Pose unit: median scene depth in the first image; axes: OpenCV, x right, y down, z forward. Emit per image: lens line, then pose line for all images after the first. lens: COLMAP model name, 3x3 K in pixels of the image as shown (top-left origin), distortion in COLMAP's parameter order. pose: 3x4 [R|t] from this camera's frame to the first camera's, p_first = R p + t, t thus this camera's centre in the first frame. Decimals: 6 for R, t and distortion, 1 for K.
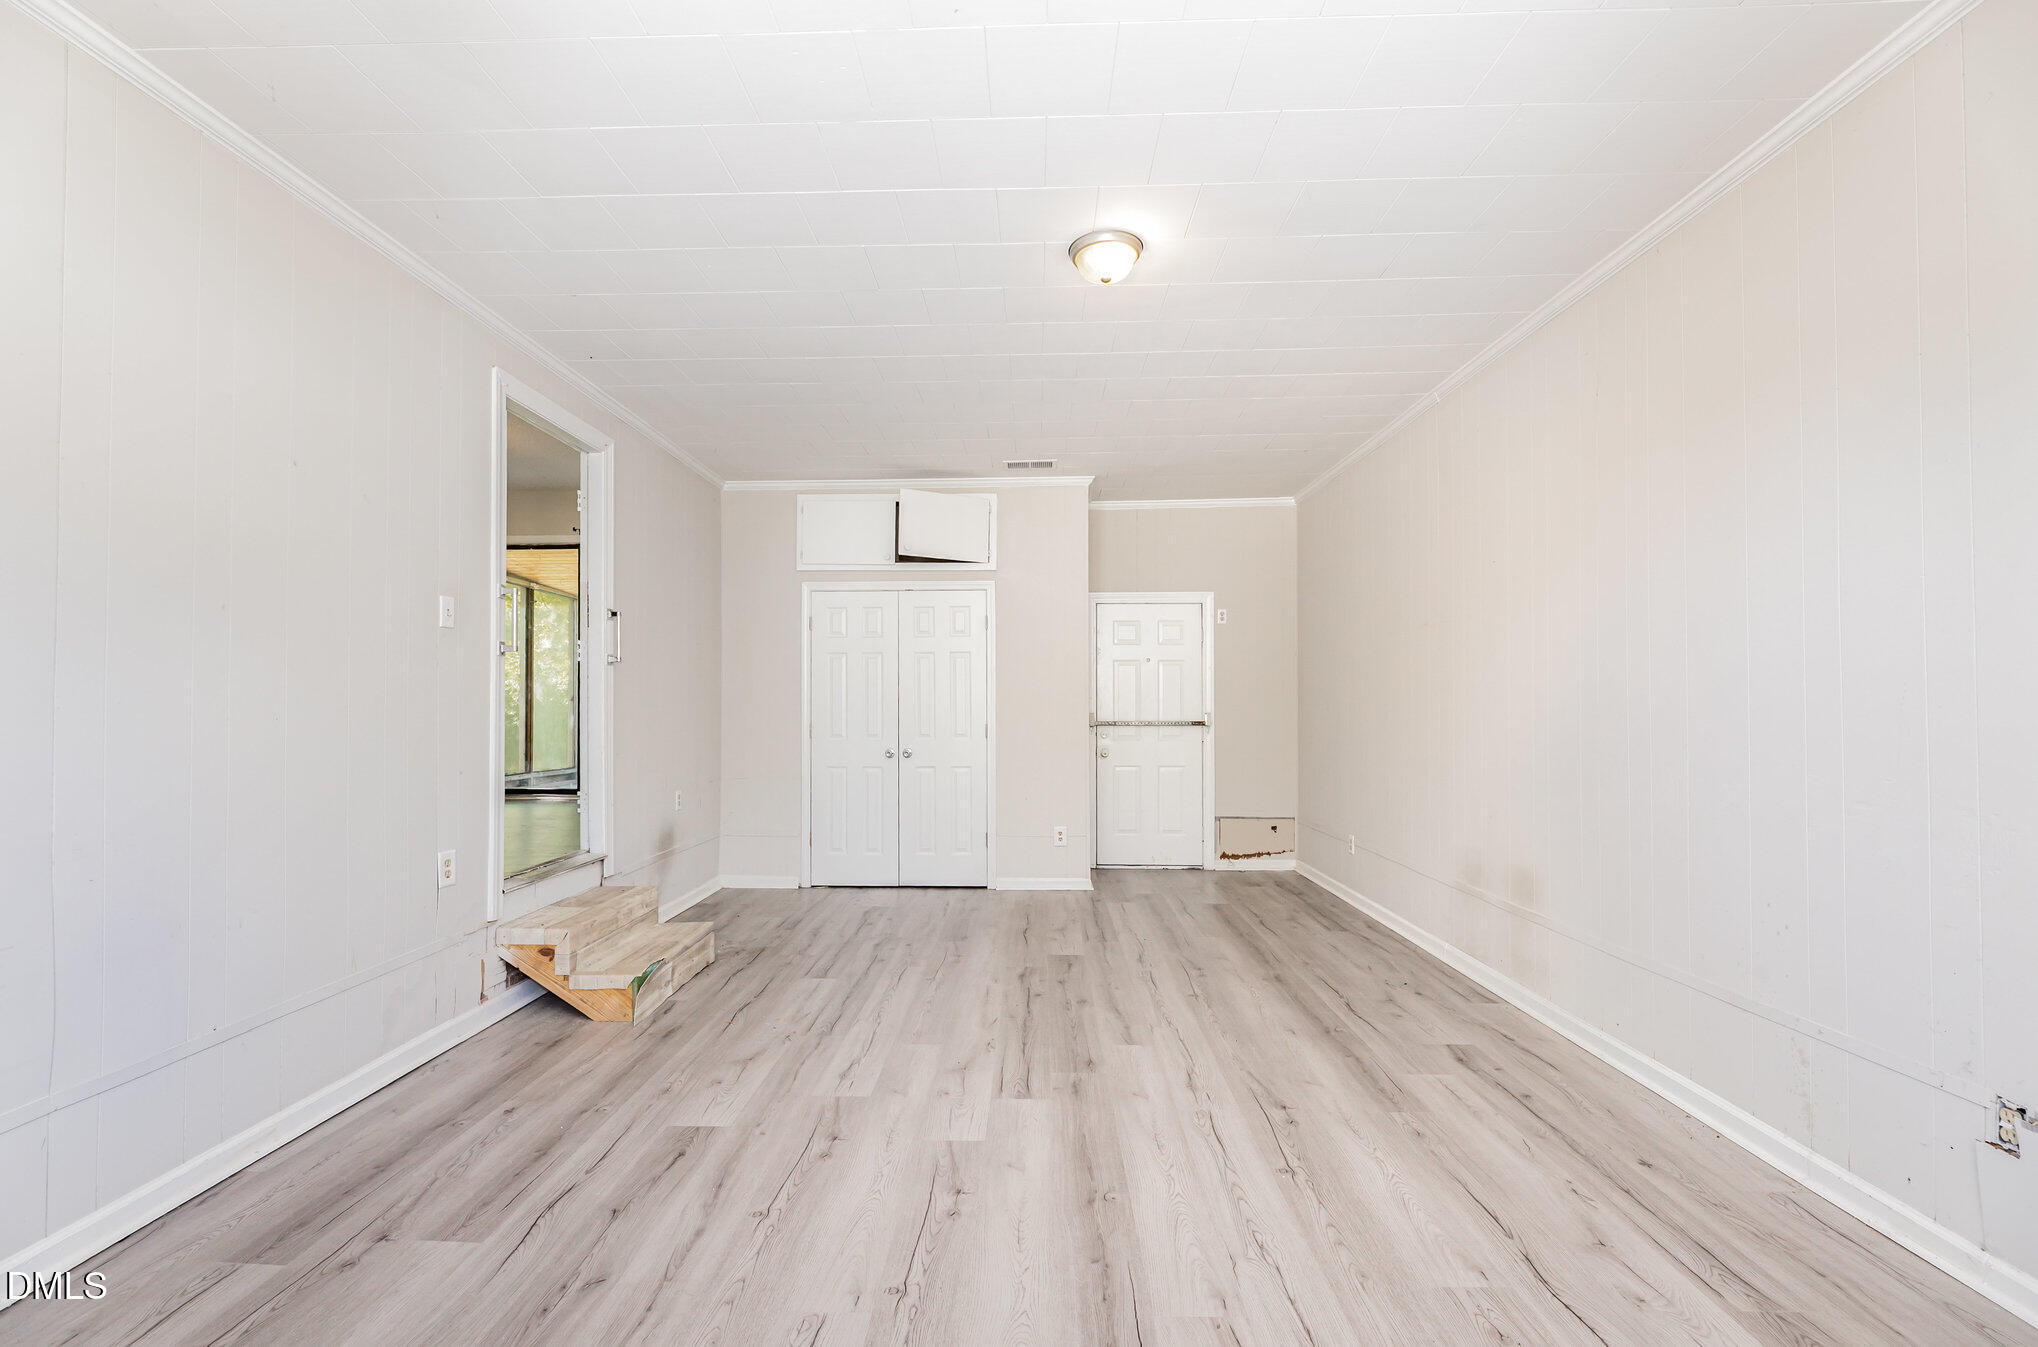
lens RADIAL K [[840.8, 0, 1011.8], [0, 840.8, 676.1], [0, 0, 1]] dist [-0.000992, -0.000127]
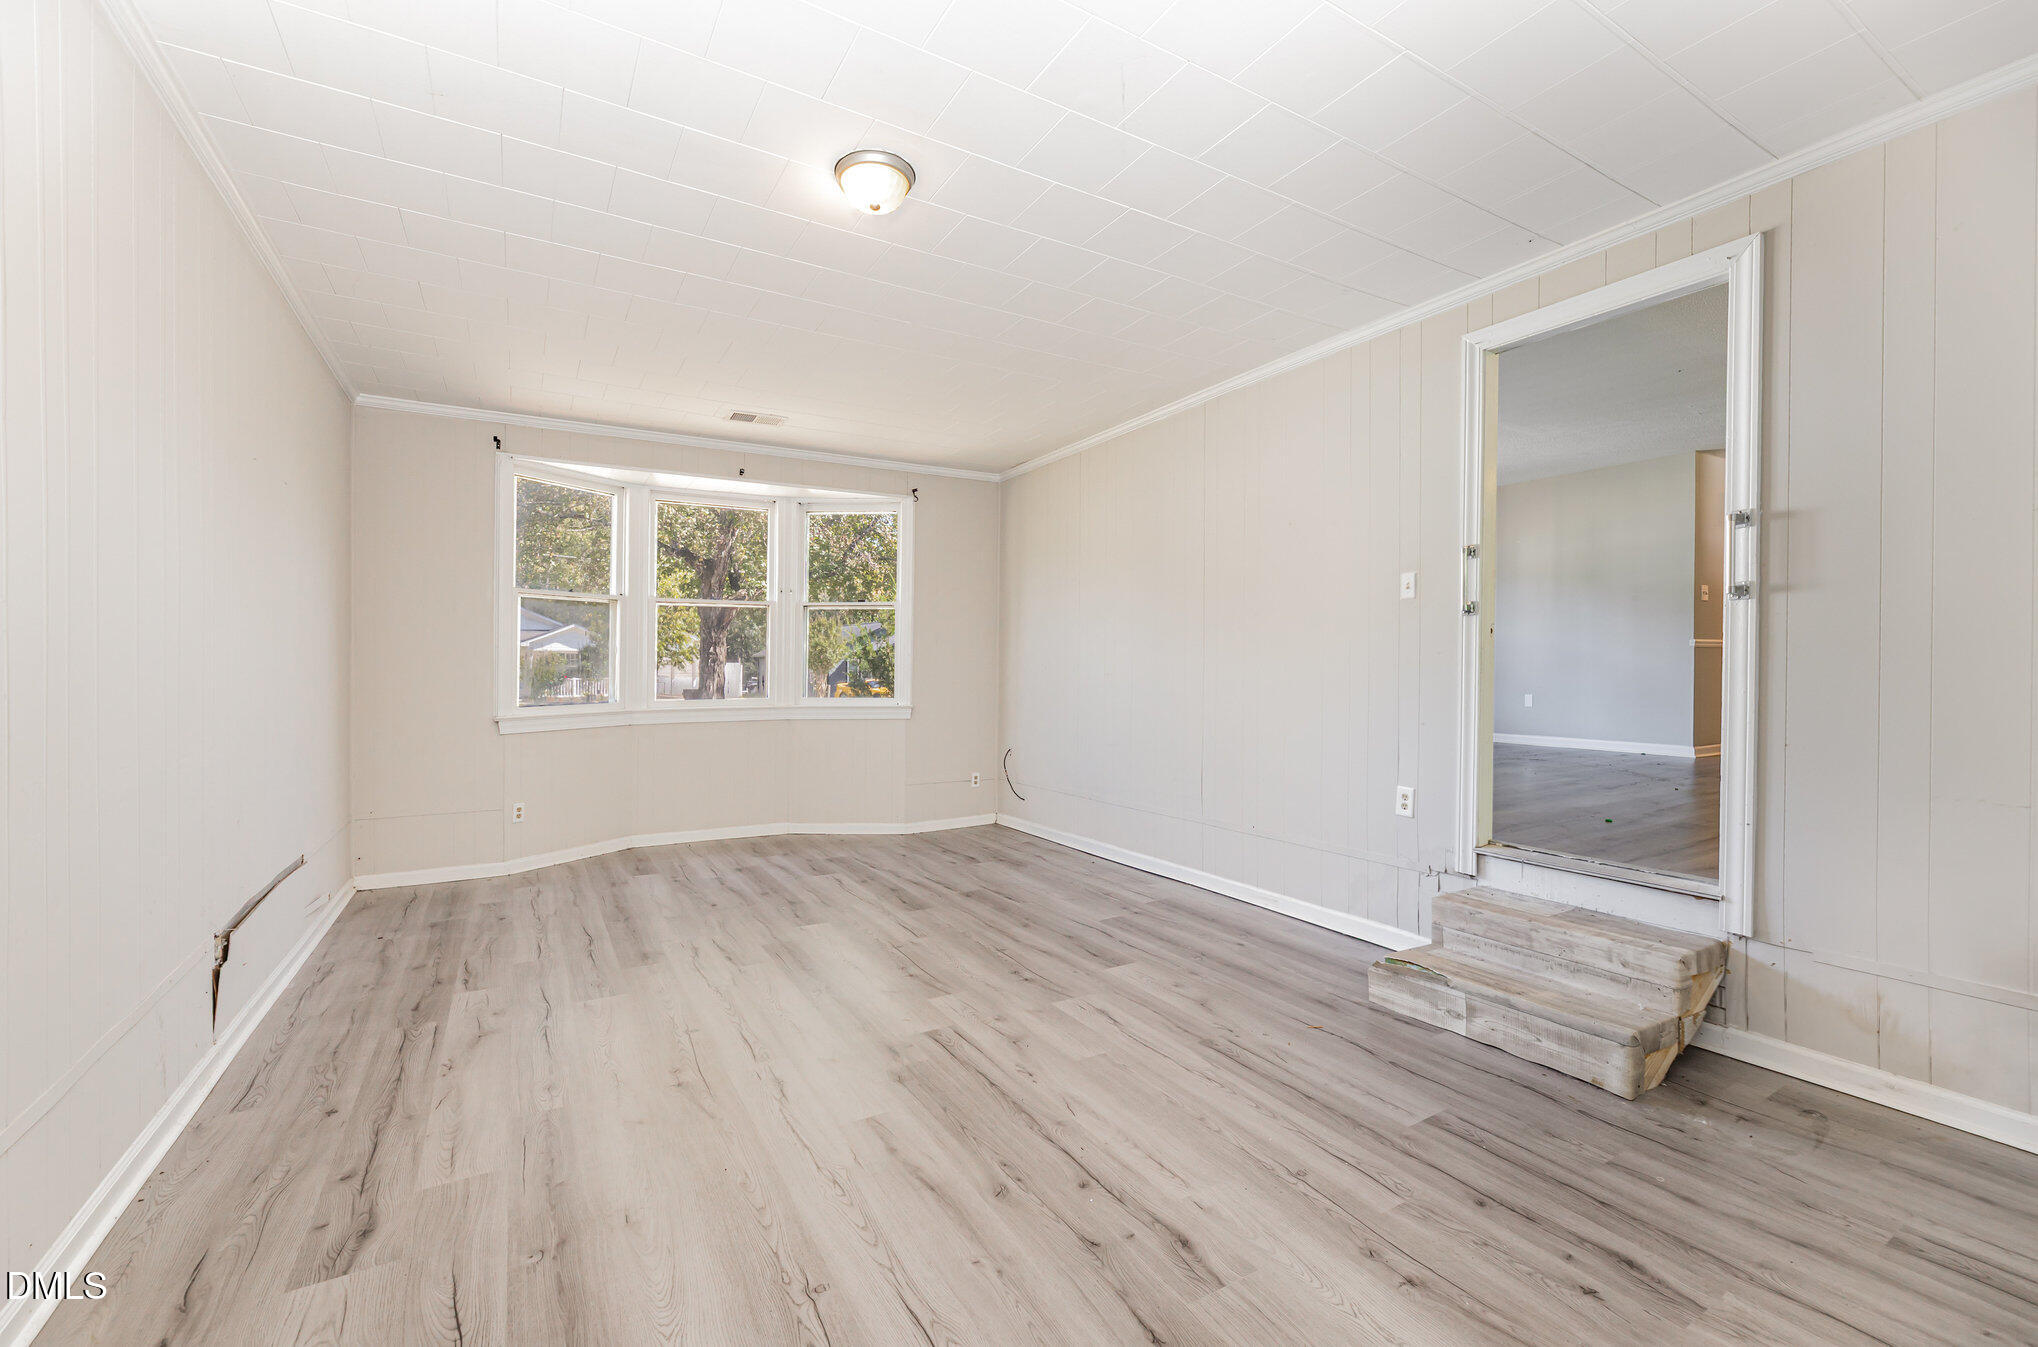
lens RADIAL K [[840.8, 0, 1011.8], [0, 840.8, 676.1], [0, 0, 1]] dist [-0.000992, -0.000127]
pose [[-0.842824, 0.012796, -0.538037, 0.446969], [0.025514, 0.999543, -0.016196, 0.057239], [0.537584, -0.027378, -0.842765, 1.762645]]
